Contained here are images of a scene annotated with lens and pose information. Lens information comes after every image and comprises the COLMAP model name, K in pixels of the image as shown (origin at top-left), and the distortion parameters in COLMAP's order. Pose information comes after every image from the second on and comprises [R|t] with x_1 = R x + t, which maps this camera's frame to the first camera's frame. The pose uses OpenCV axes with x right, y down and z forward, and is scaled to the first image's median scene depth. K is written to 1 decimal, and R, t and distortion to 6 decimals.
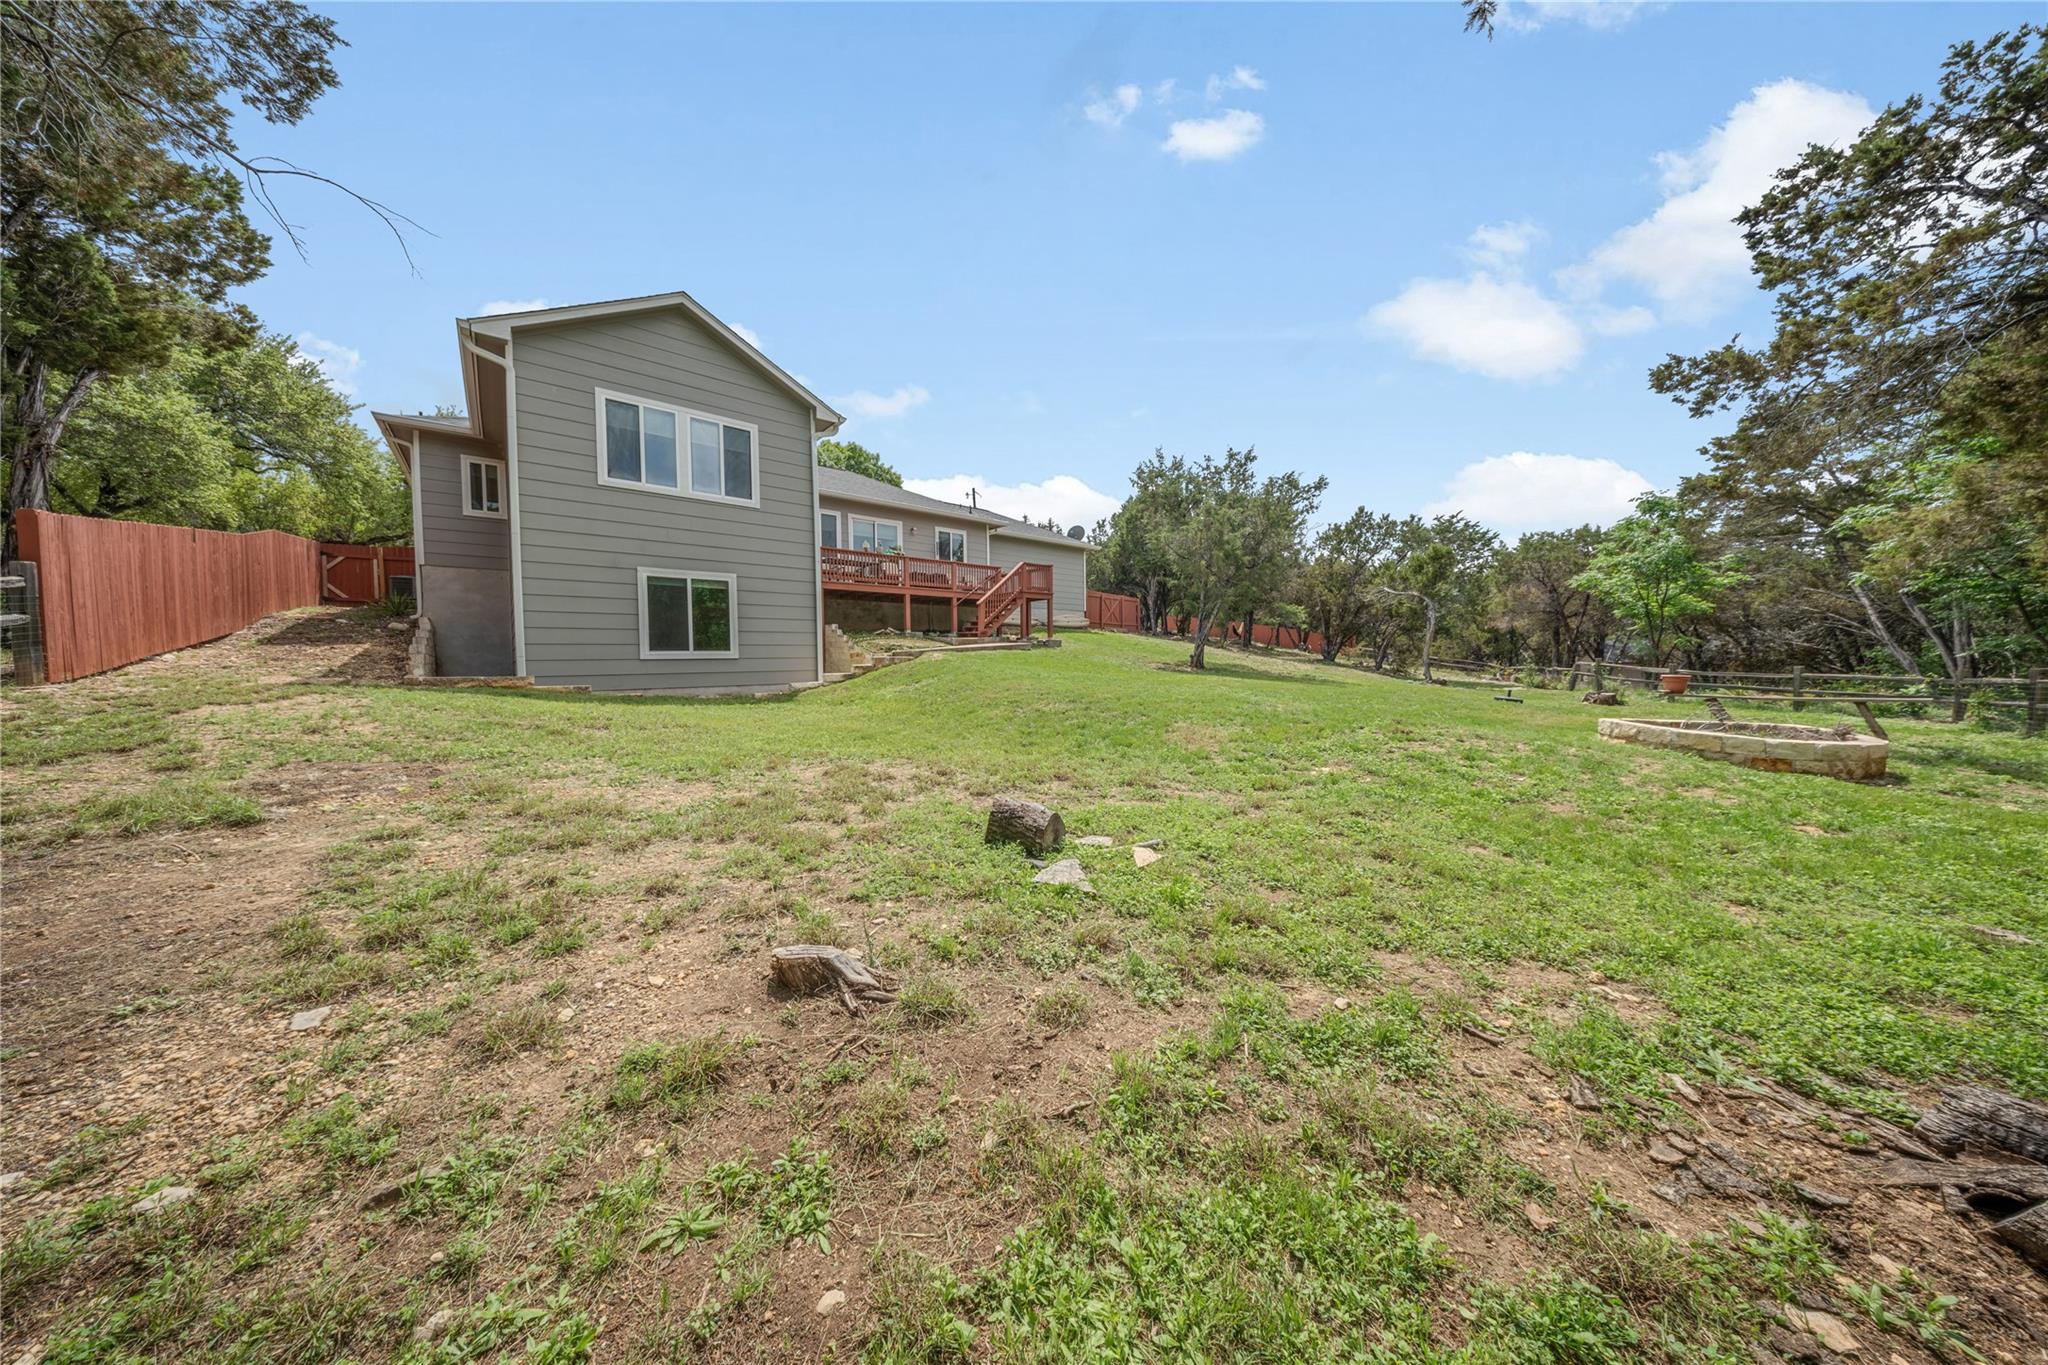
lens RADIAL K [[738.6, 0, 1024.0], [0, 738.6, 682.5], [0, 0, 1]] dist [-0.000639, -0.000253]
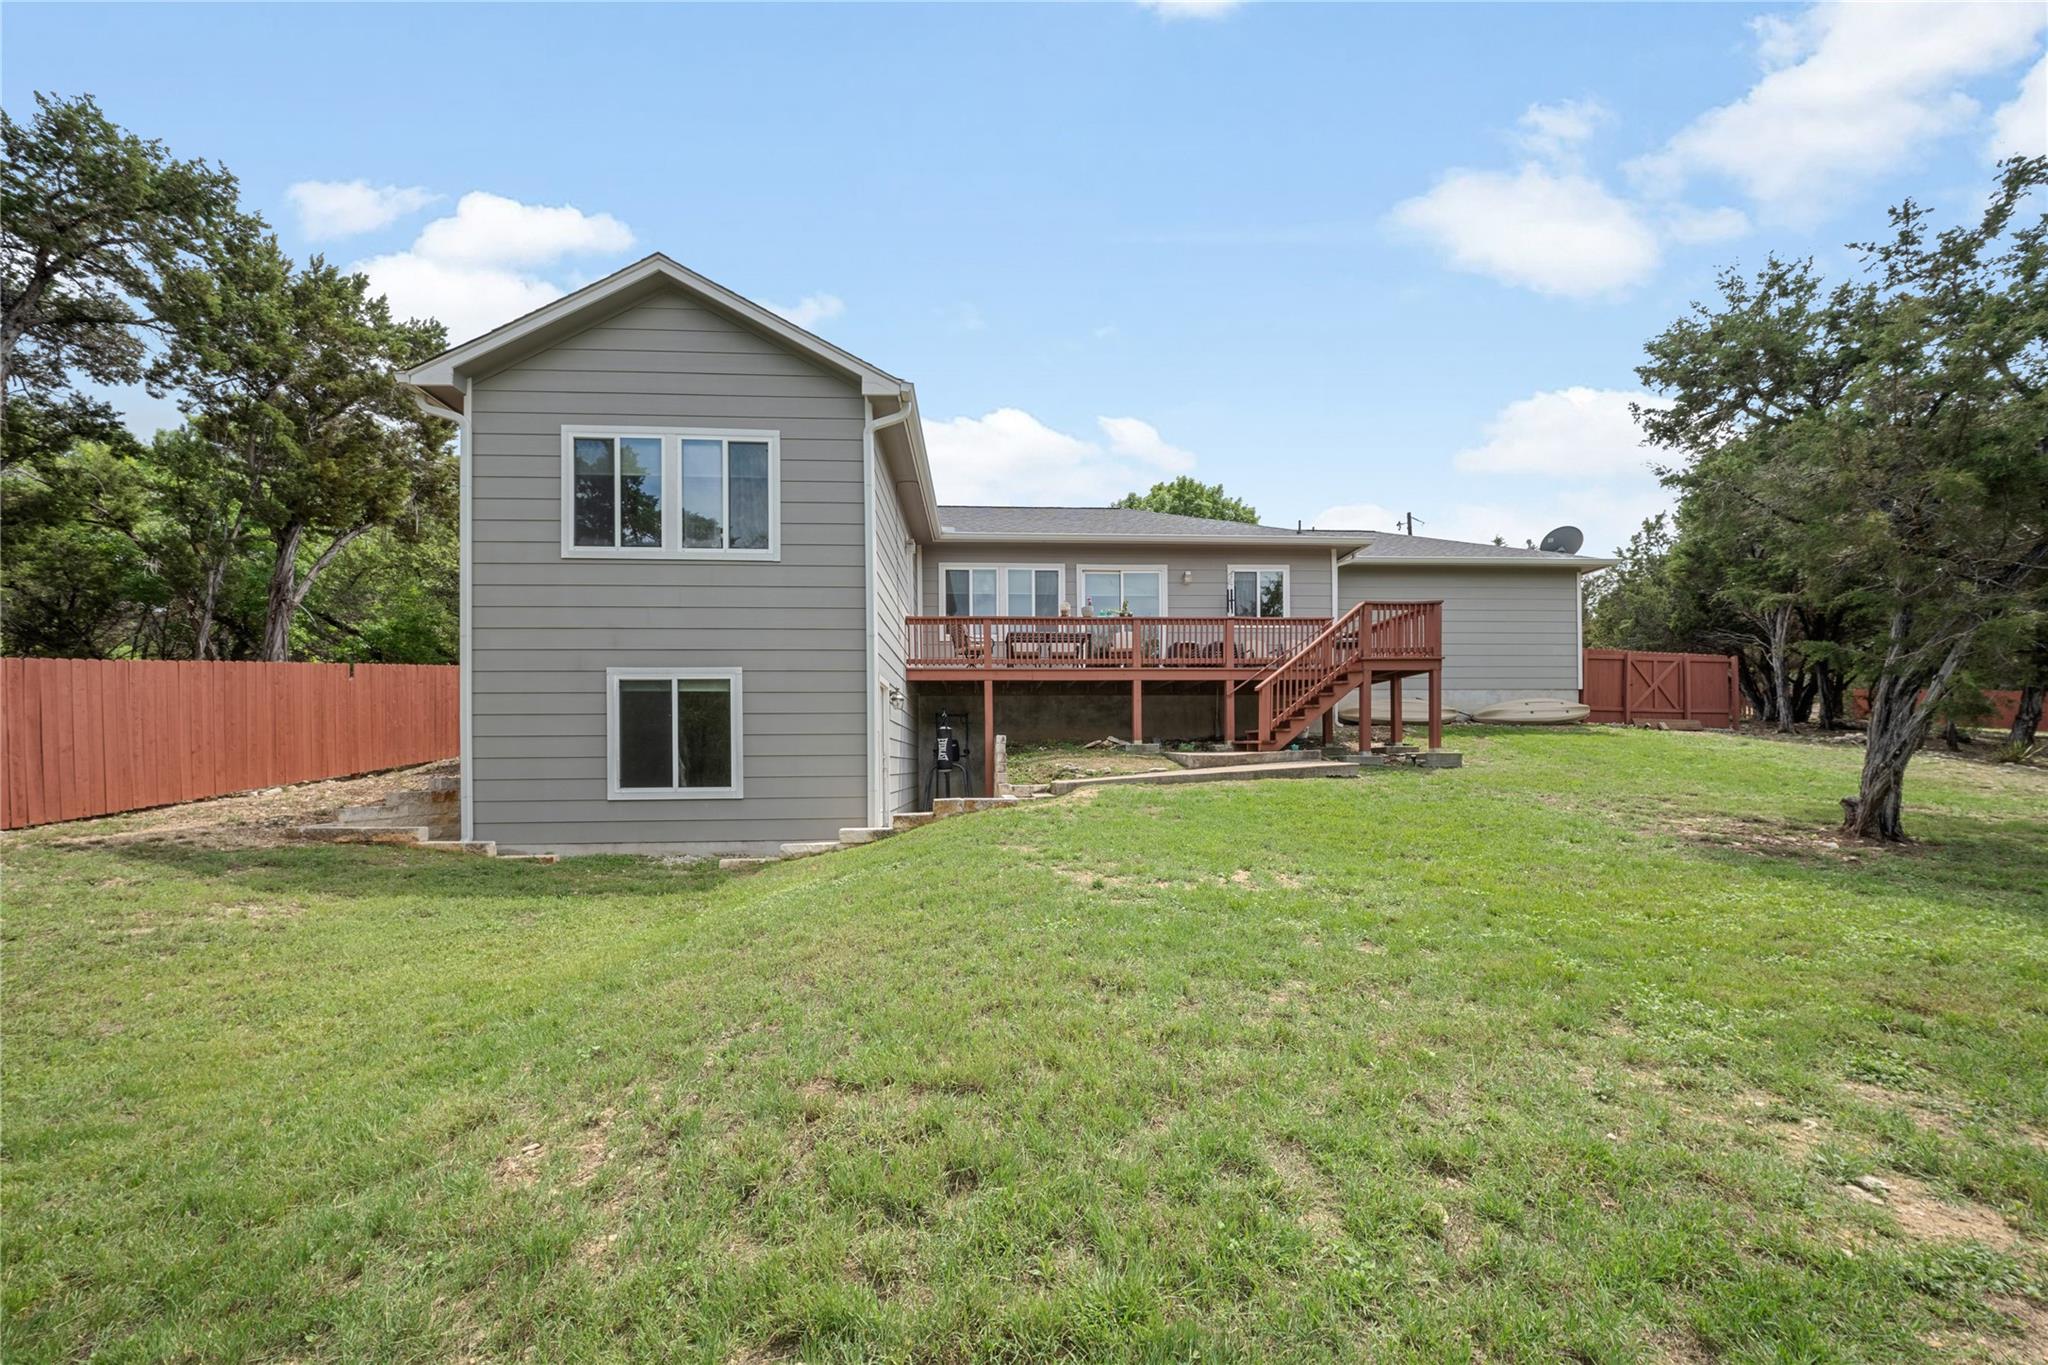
lens RADIAL K [[738.8, 0, 1024.2], [0, 738.8, 756.4], [0, 0, 1]] dist [0.002139, -0.000082]
pose [[0.770584, -0.002422, -0.637333, 0.149790], [-0.016048, 0.999602, -0.023202, -0.042070], [0.637136, 0.028108, 0.770239, 0.477362]]
